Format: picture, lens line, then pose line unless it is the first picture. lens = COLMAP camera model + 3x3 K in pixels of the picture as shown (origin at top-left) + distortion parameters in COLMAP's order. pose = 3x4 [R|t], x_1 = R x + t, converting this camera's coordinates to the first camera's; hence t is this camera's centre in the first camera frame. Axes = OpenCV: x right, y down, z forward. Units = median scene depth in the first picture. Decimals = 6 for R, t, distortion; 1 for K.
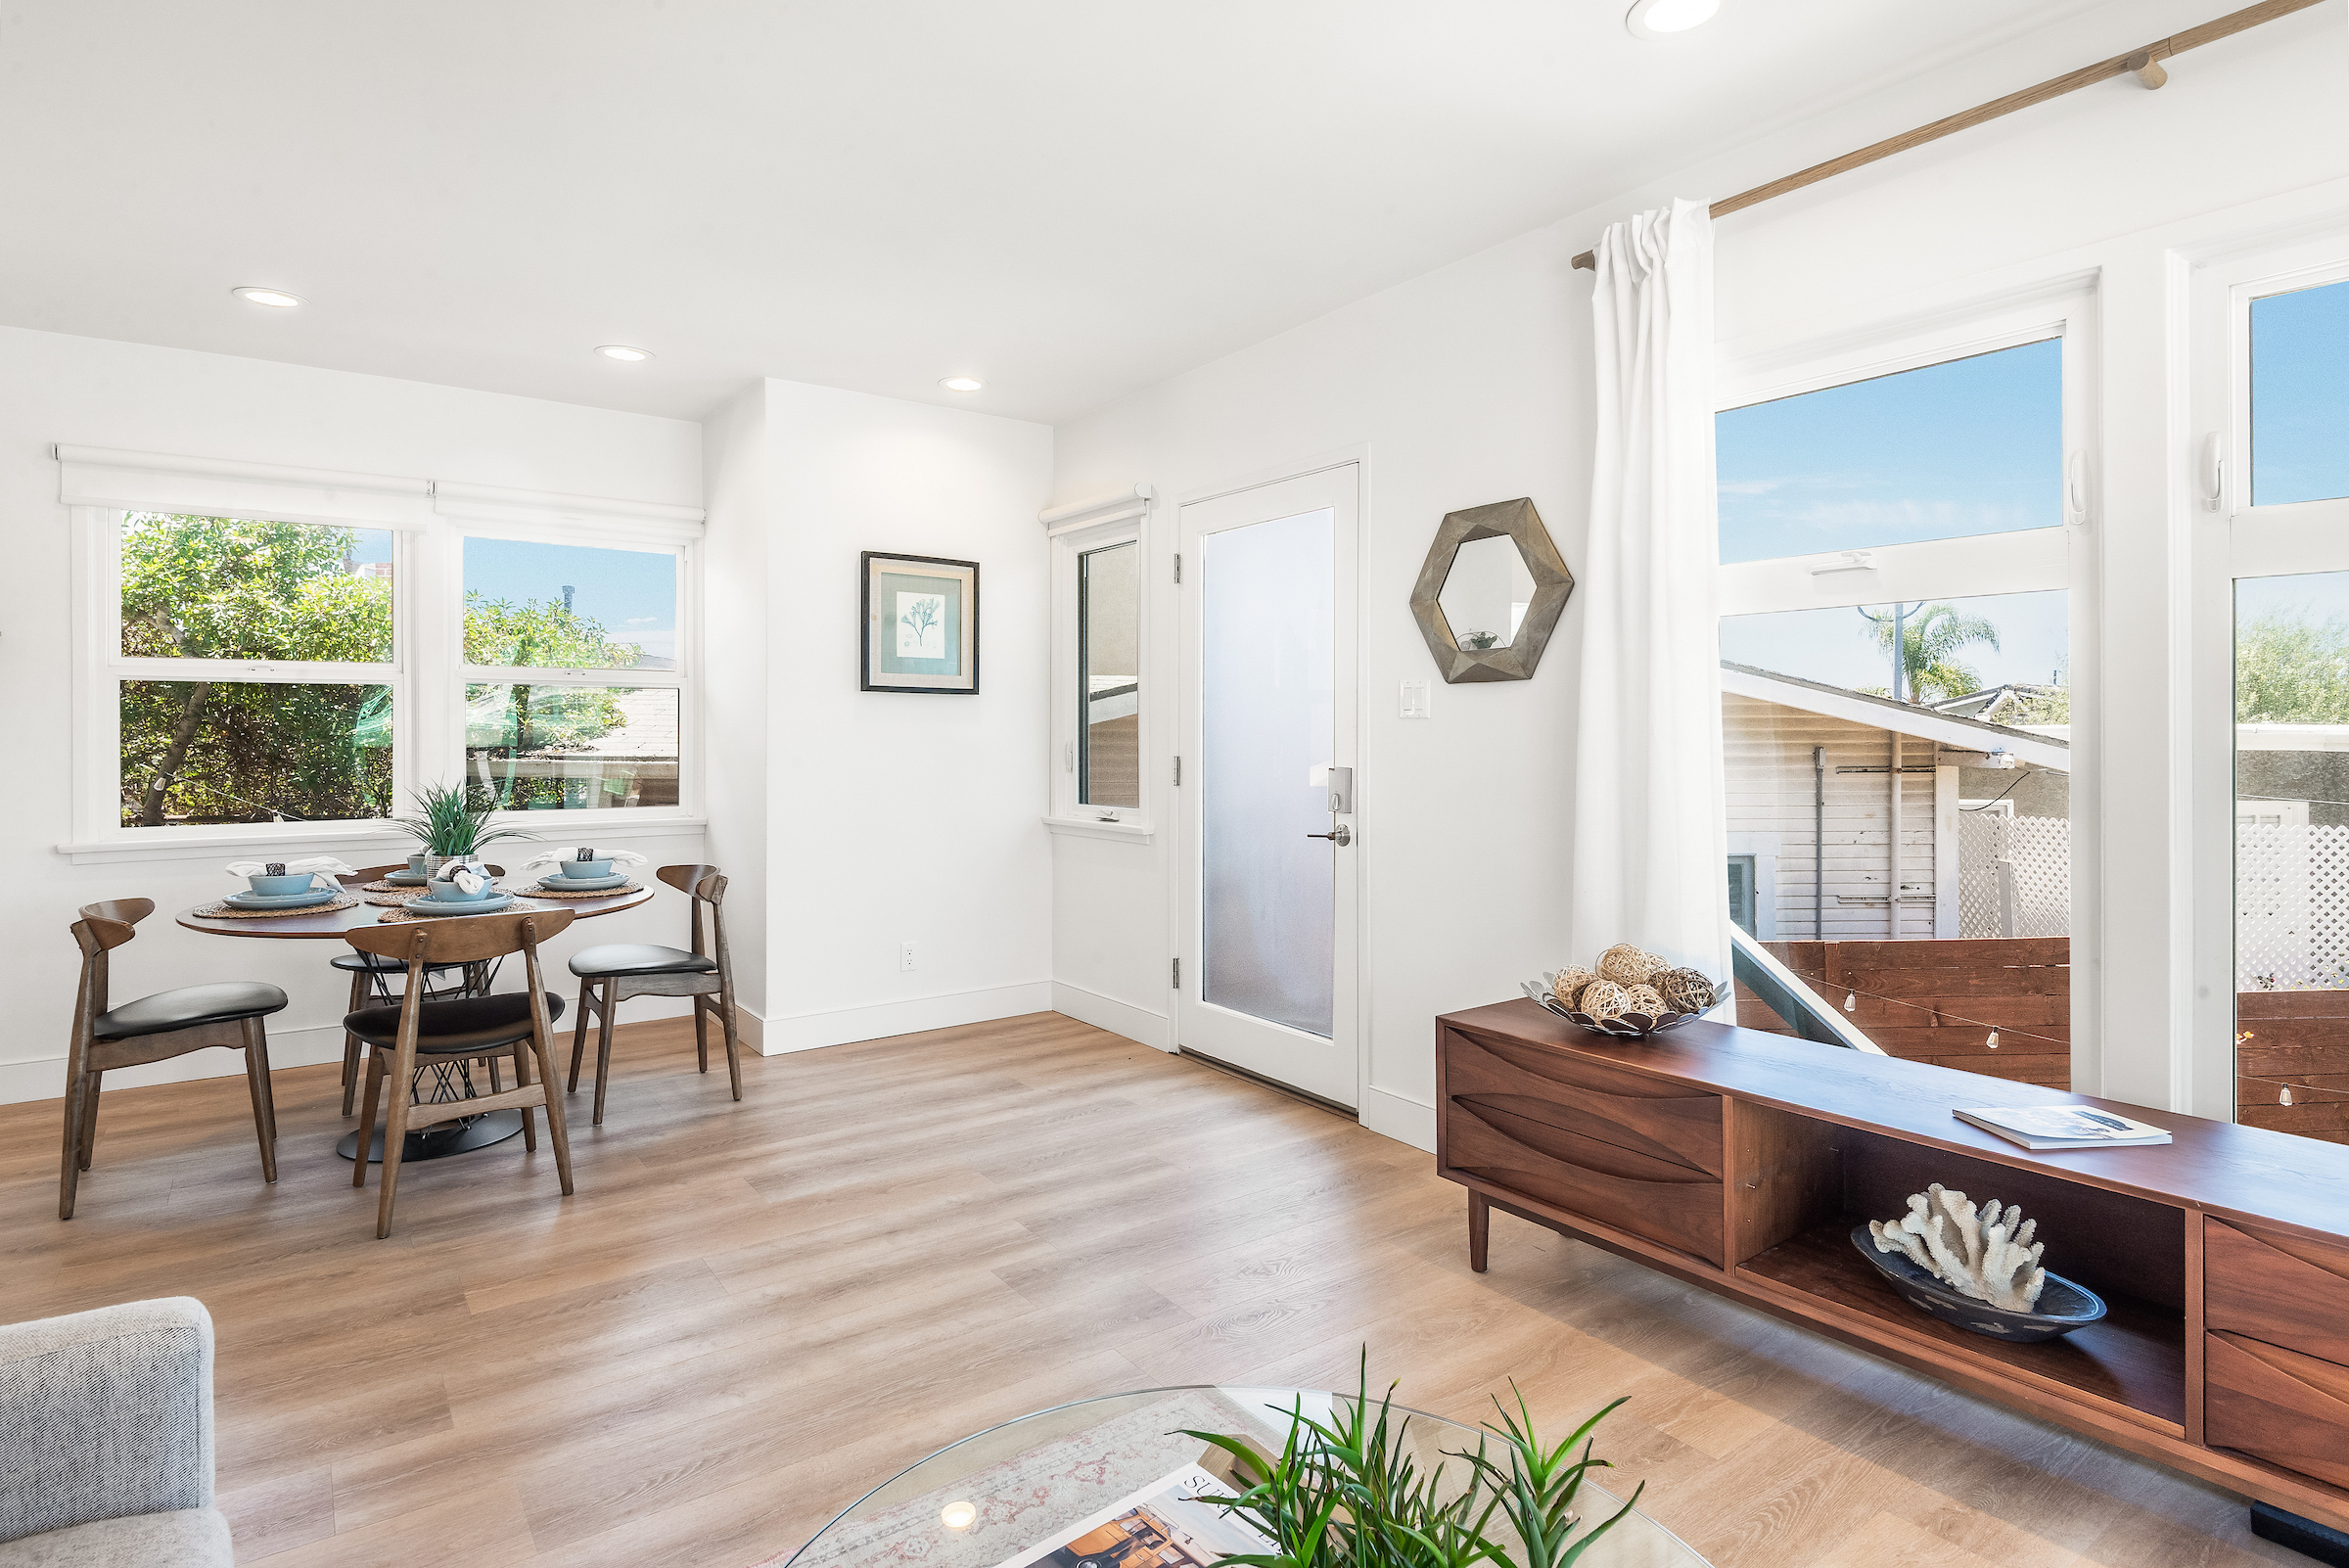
lens RADIAL K [[1226.3, 0, 1122.4], [0, 1226.3, 724.6], [0, 0, 1]] dist [0.022748, -0.016361]
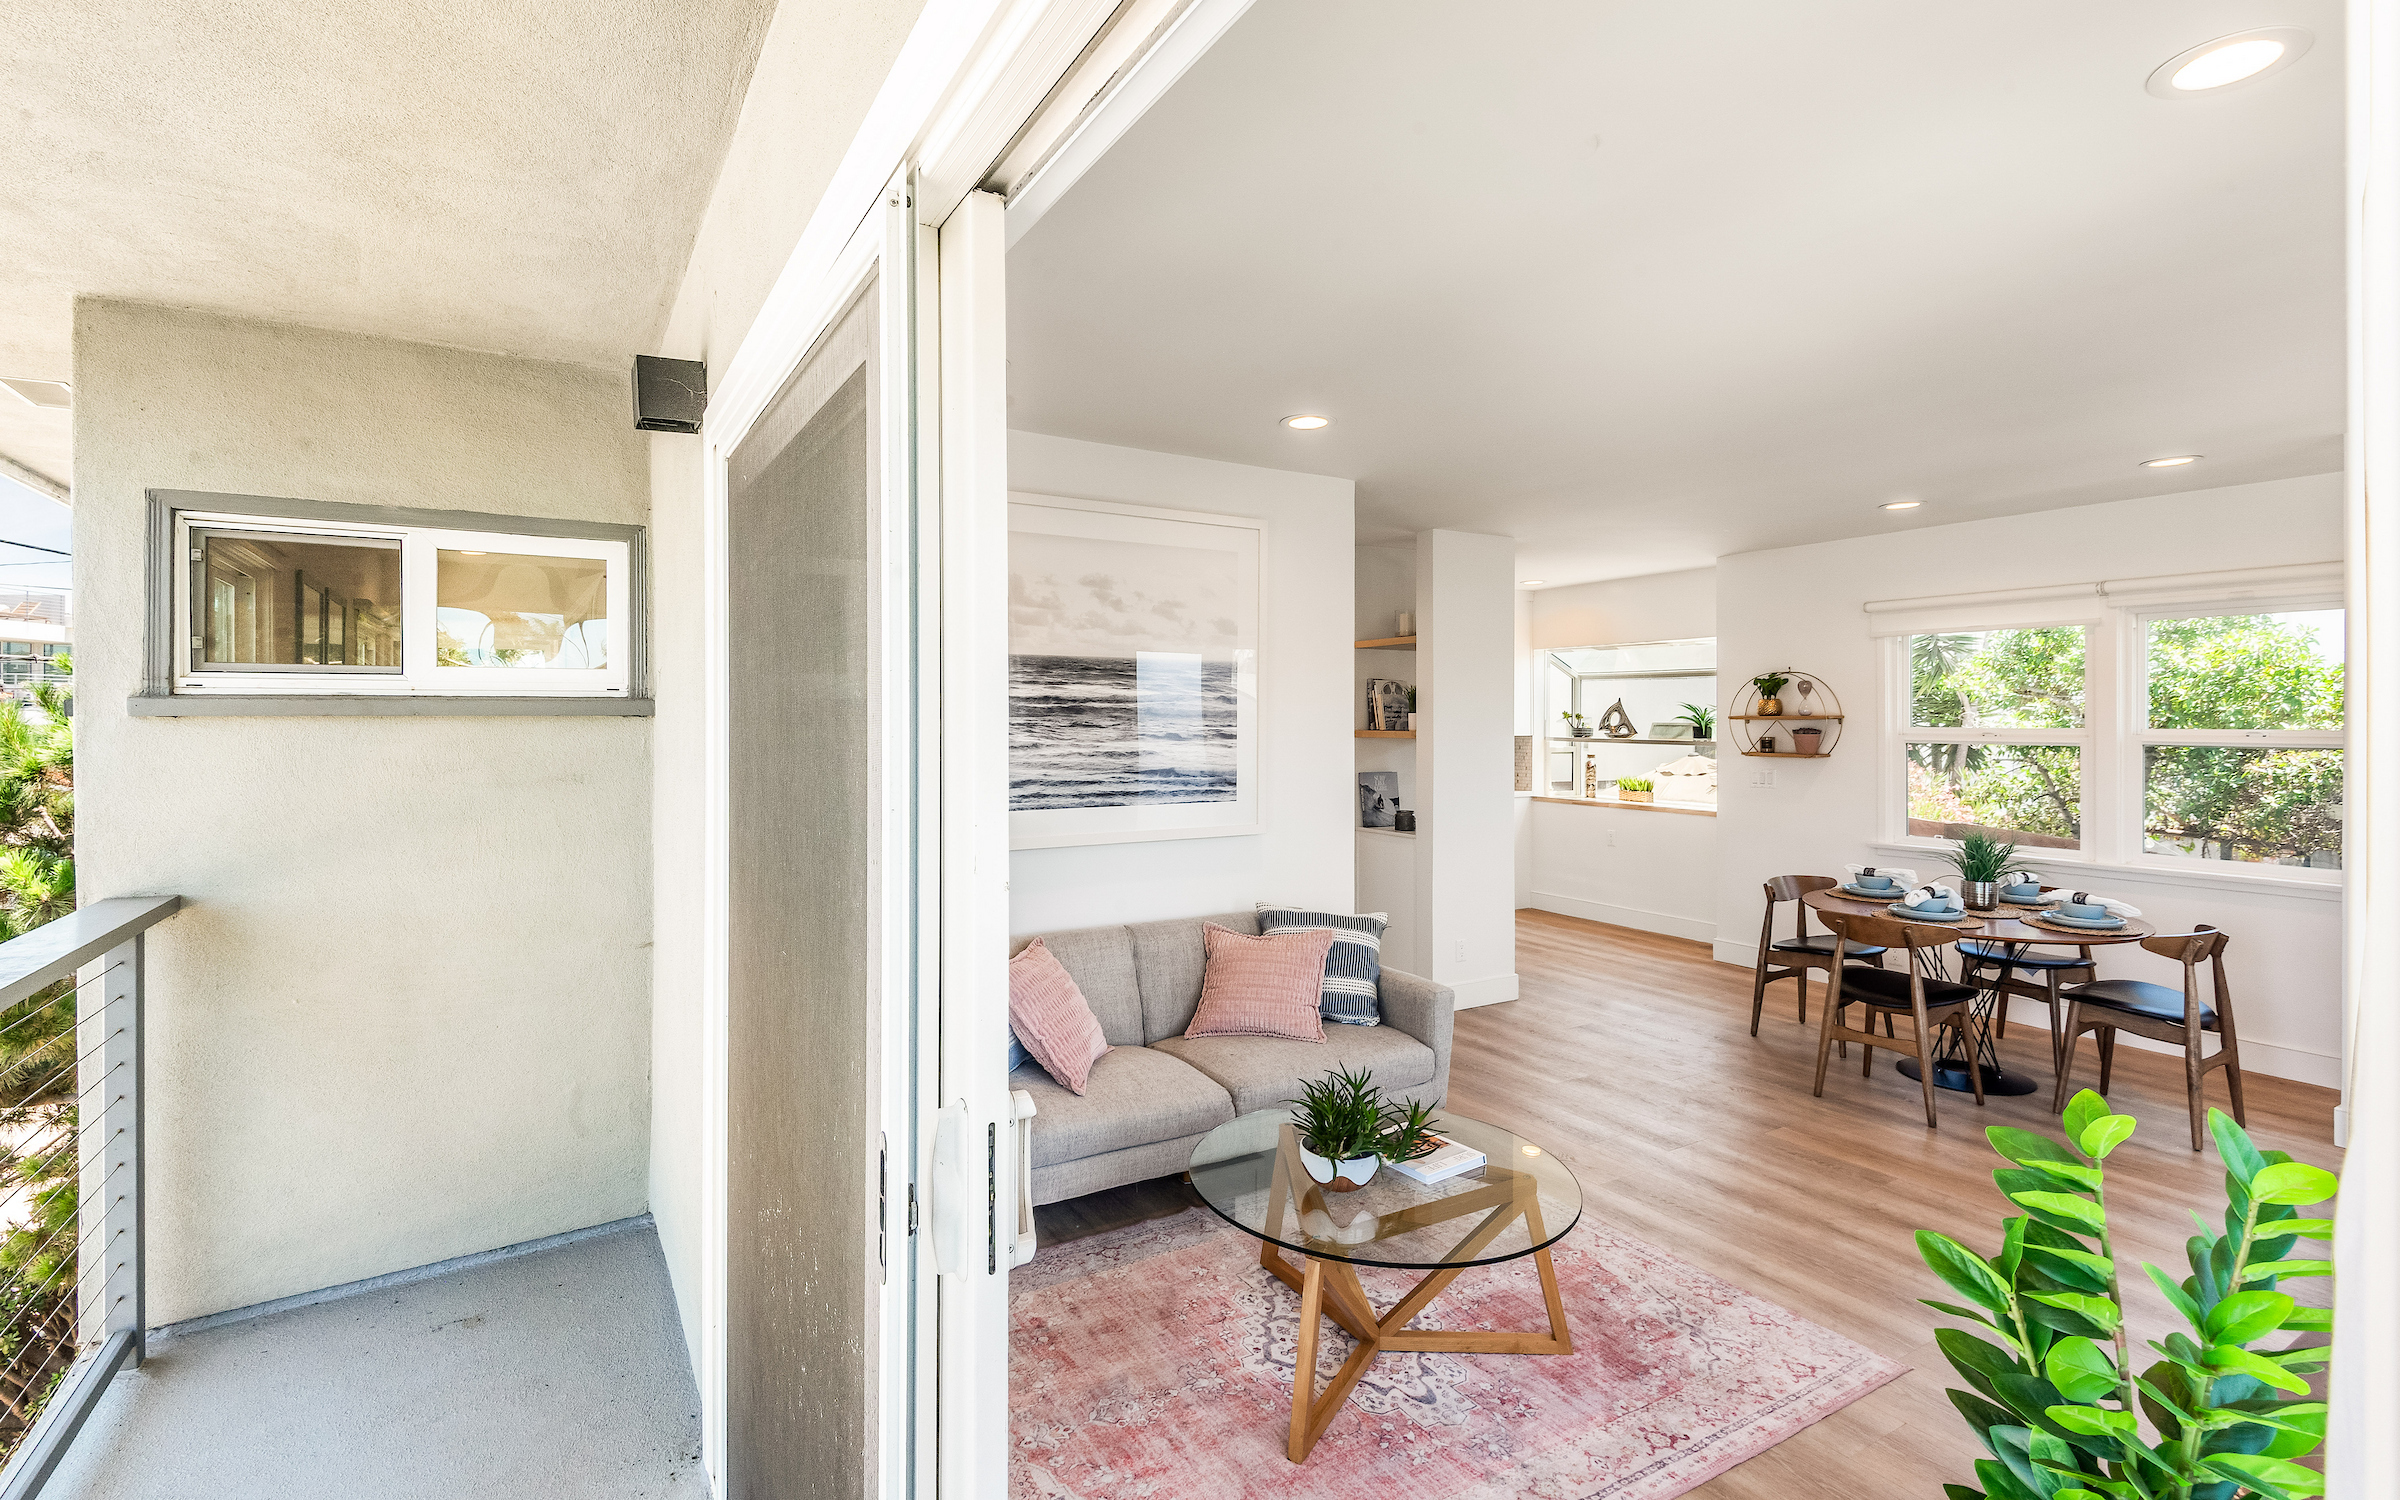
lens RADIAL K [[1054.7, 0, 1177.1], [0, 1054.7, 726.1], [0, 0, 1]] dist [-0.002176, -0.005015]
pose [[-0.088604, -0.001313, -0.996066, 0.783427], [0.002995, 0.999994, -0.001584, -0.074729], [0.996062, -0.003123, -0.088599, 0.233877]]
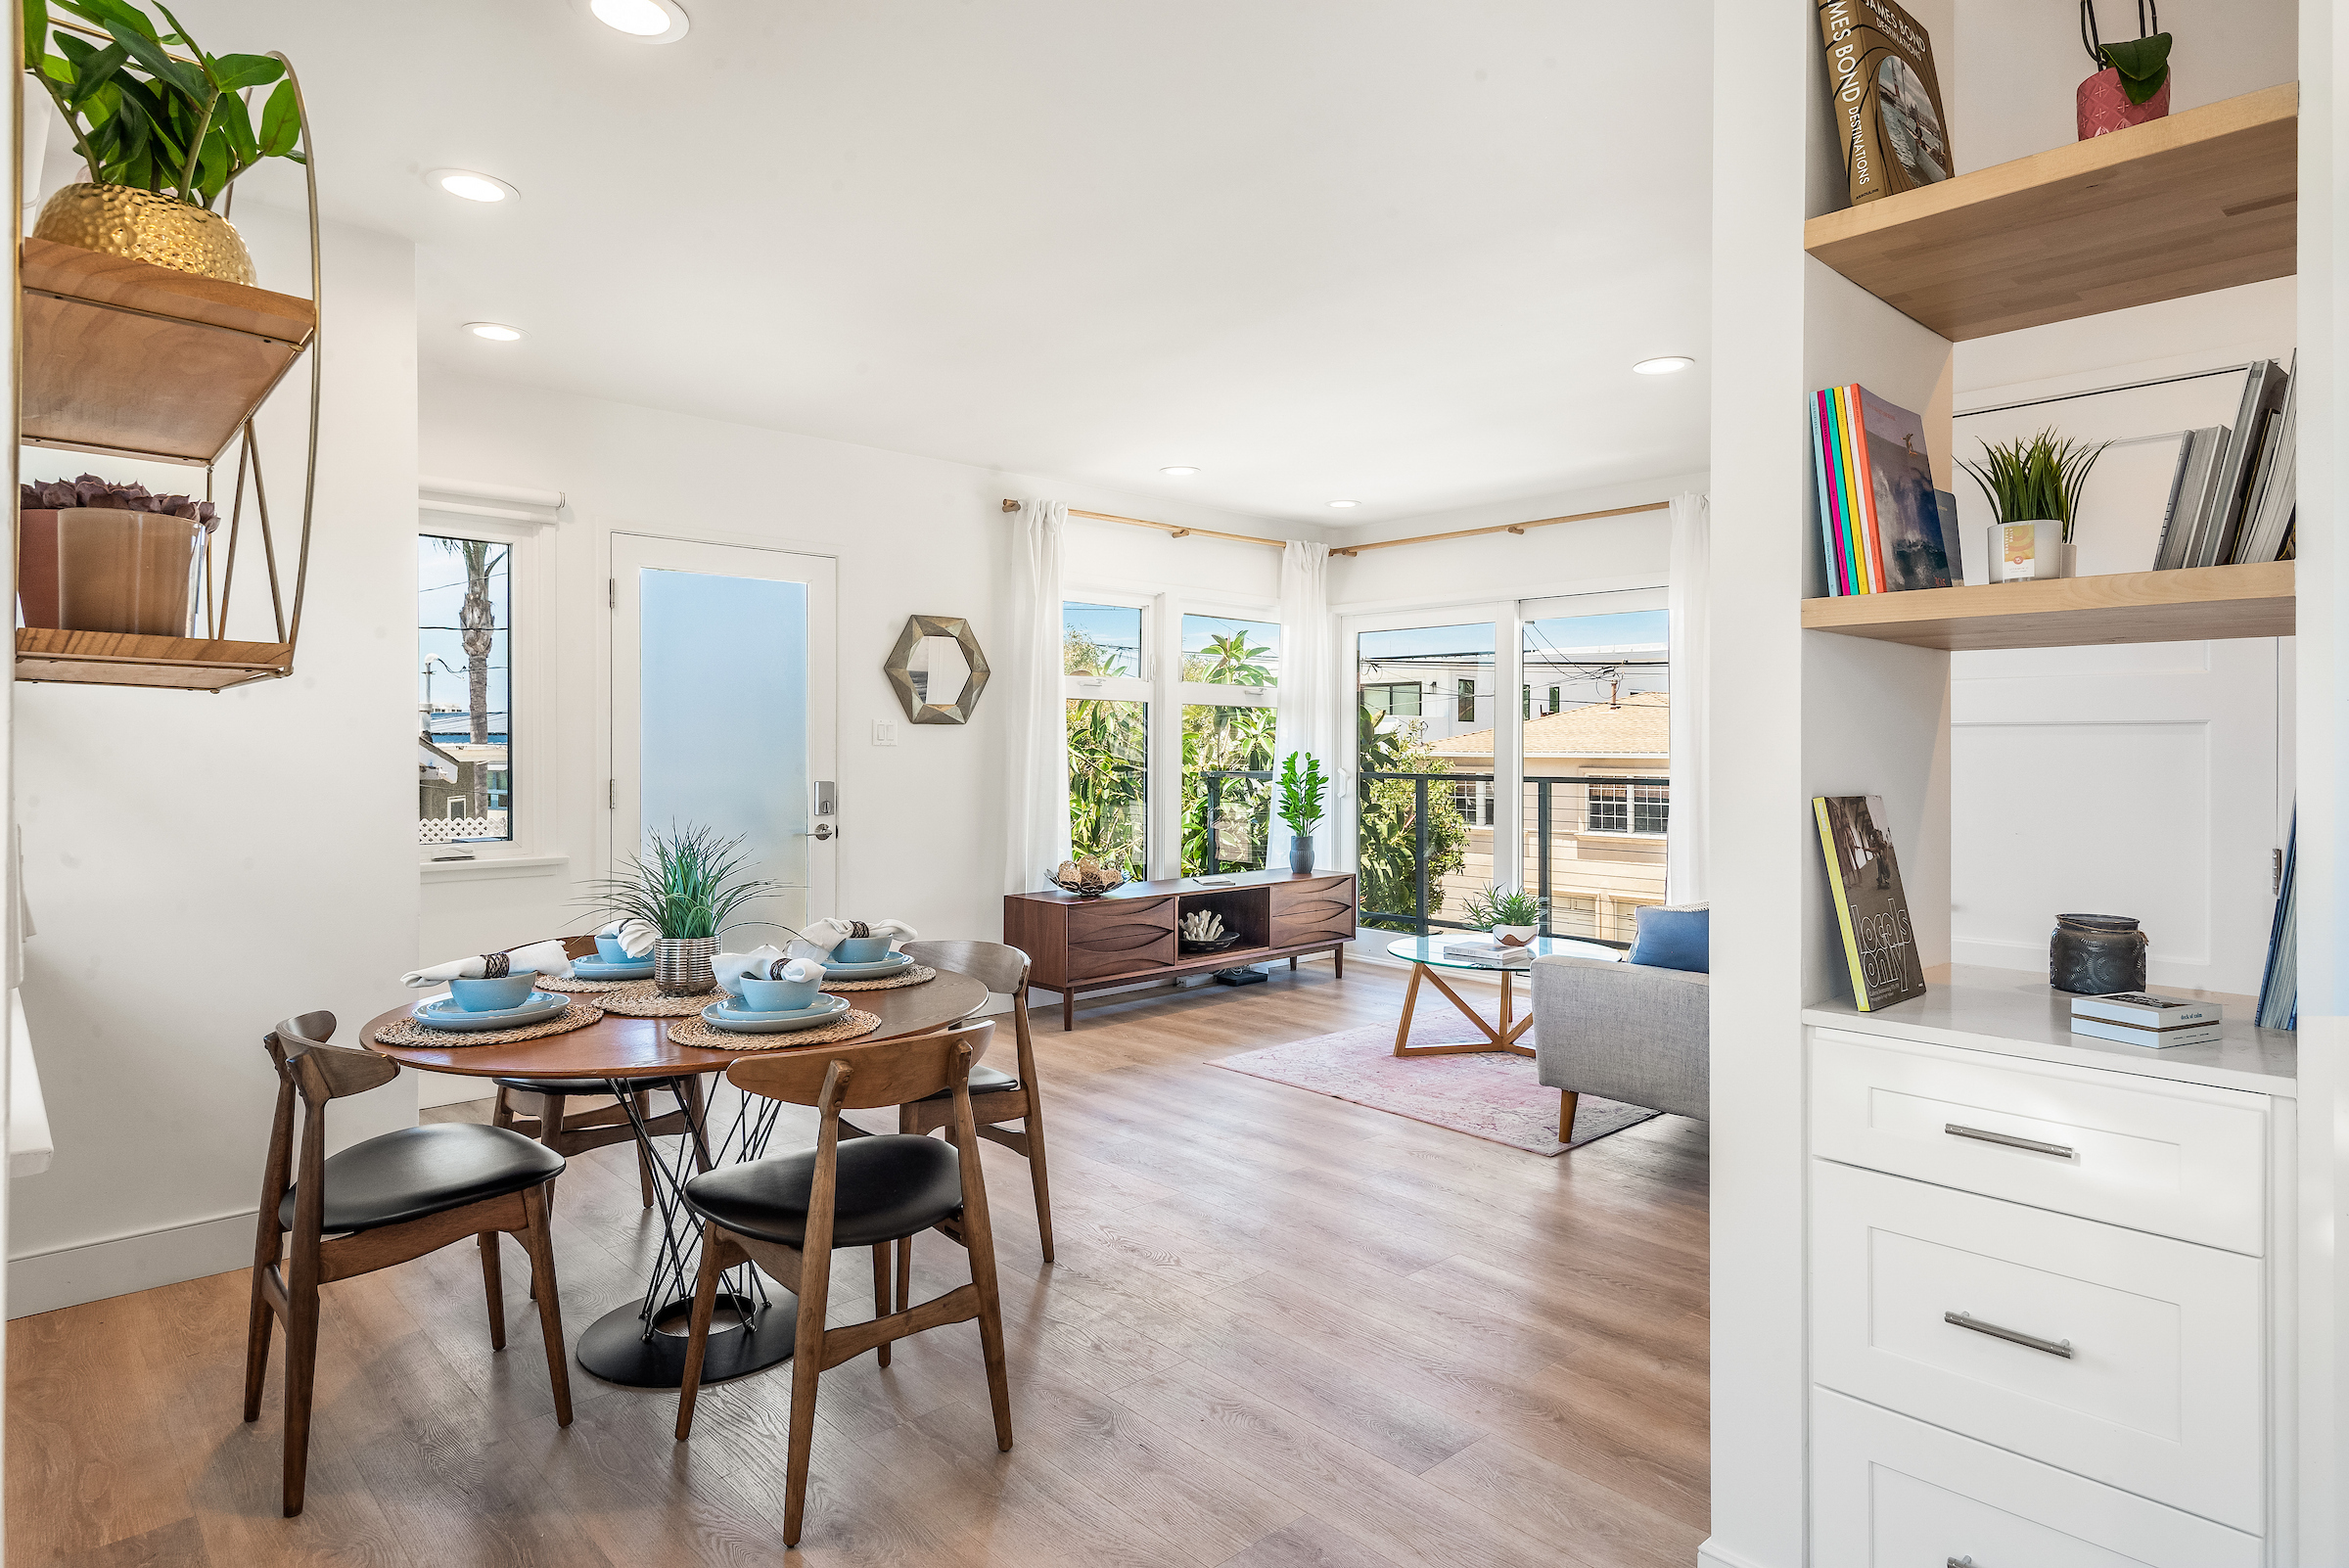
lens RADIAL K [[1309.6, 0, 1166.6], [0, 1309.6, 762.0], [0, 0, 1]] dist [0.011993, -0.003226]
pose [[-0.140441, -0.008361, 0.990054, -1.450746], [-0.006159, 0.999952, 0.007571, 0.000667], [-0.990070, -0.005035, -0.140486, 0.923641]]
